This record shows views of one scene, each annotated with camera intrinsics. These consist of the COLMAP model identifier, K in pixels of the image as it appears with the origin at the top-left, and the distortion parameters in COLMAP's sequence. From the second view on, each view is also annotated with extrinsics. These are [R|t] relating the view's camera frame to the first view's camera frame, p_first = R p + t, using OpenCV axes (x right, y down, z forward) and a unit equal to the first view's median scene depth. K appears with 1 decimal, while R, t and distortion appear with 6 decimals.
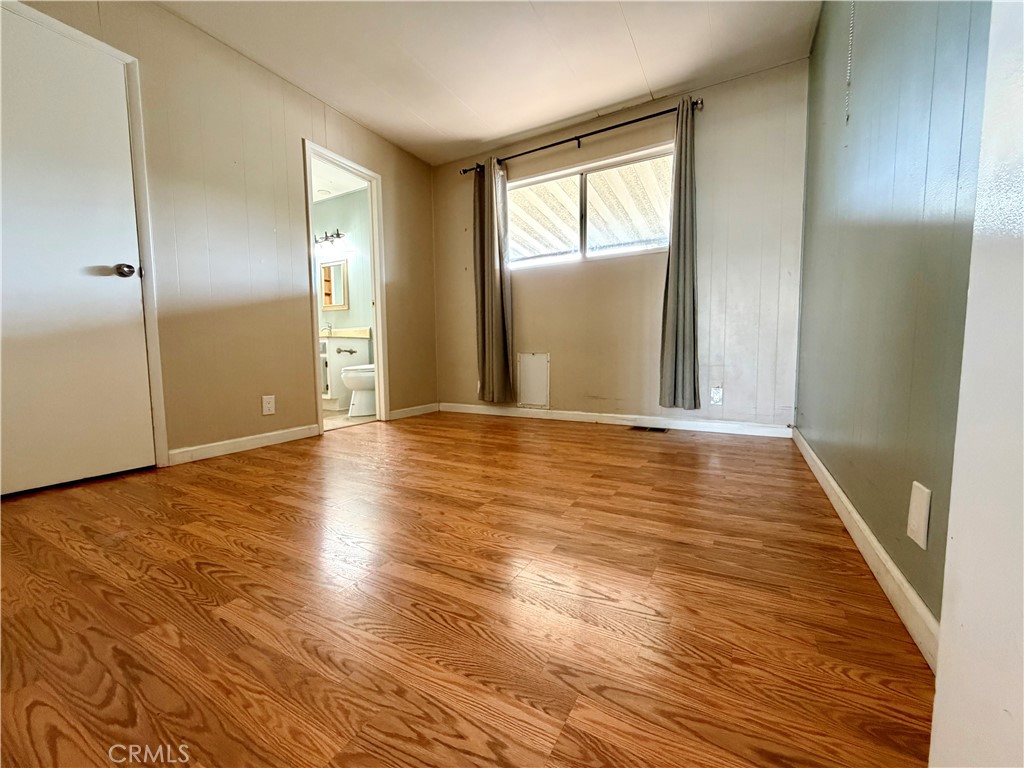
lens RADIAL K [[410.0, 0, 512.5], [0, 410.0, 386.3], [0, 0, 1]] dist [-0.000226, 0.000419]
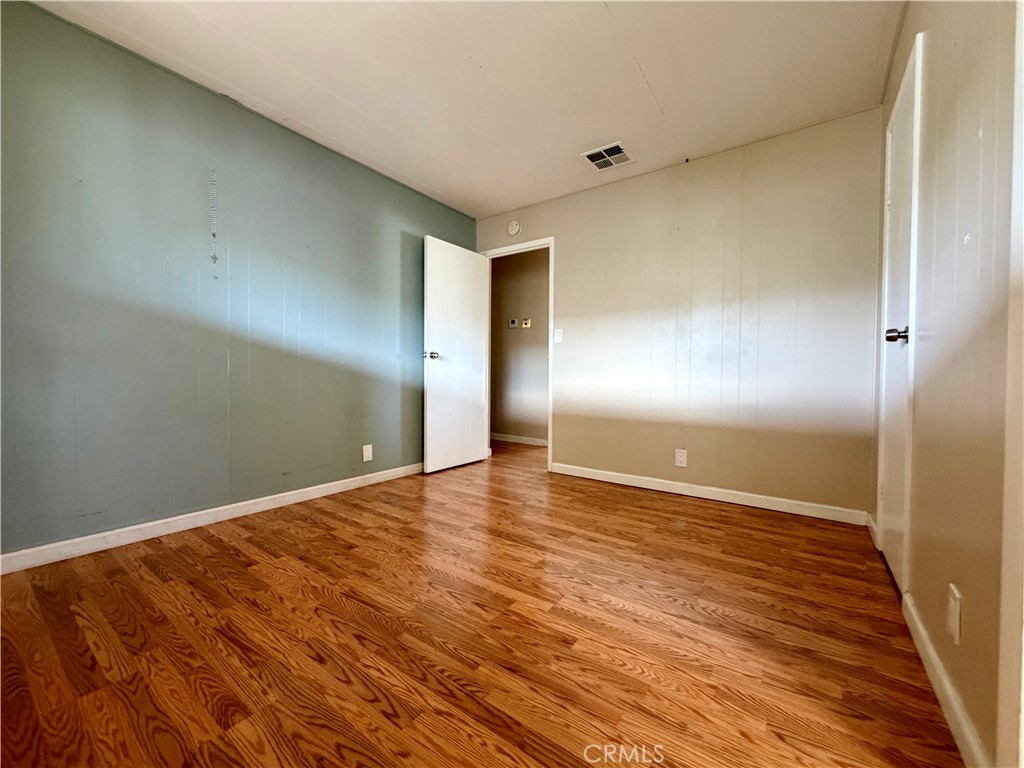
lens RADIAL K [[410.0, 0, 511.9], [0, 410.0, 385.1], [0, 0, 1]] dist [-0.000226, 0.000419]
pose [[-0.993065, -0.000482, 0.117566, -0.372153], [0.011931, 0.994416, 0.104852, -0.342705], [-0.116960, 0.105527, -0.987514, 2.279919]]
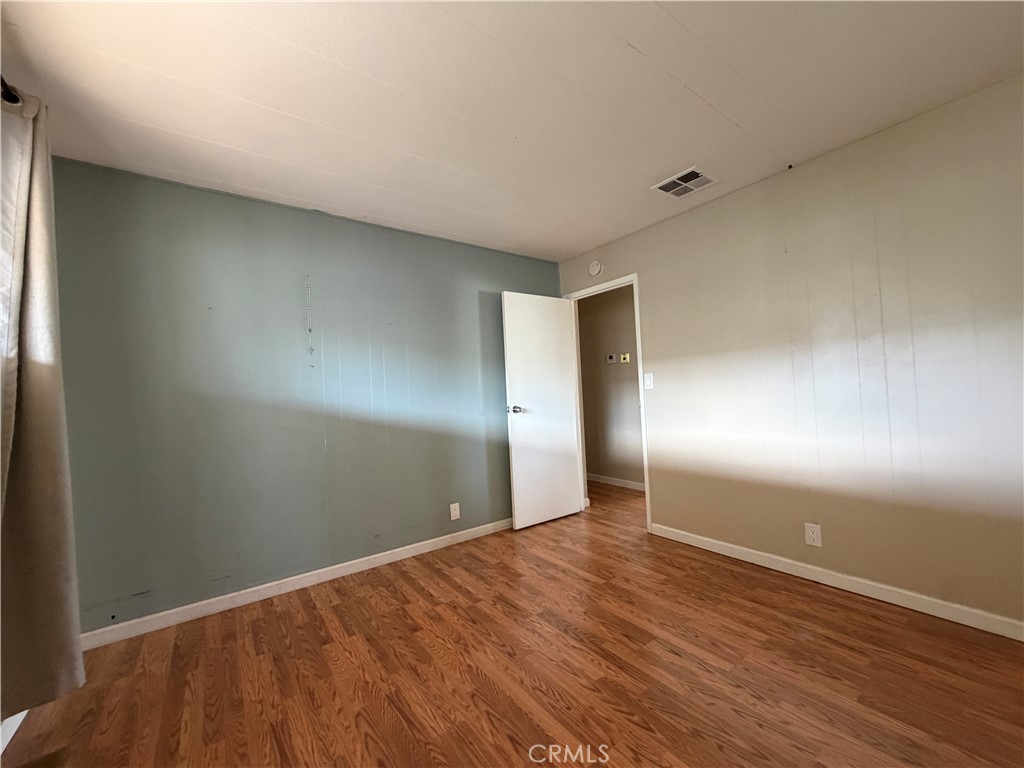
lens RADIAL K [[410.0, 0, 510.5], [0, 410.0, 384.3], [0, 0, 1]] dist [-0.000226, 0.000419]
pose [[-0.906518, 0.063084, 0.417427, -0.576262], [0.091670, 0.994595, 0.048768, -0.510017], [-0.412095, 0.082474, -0.907401, 2.124562]]
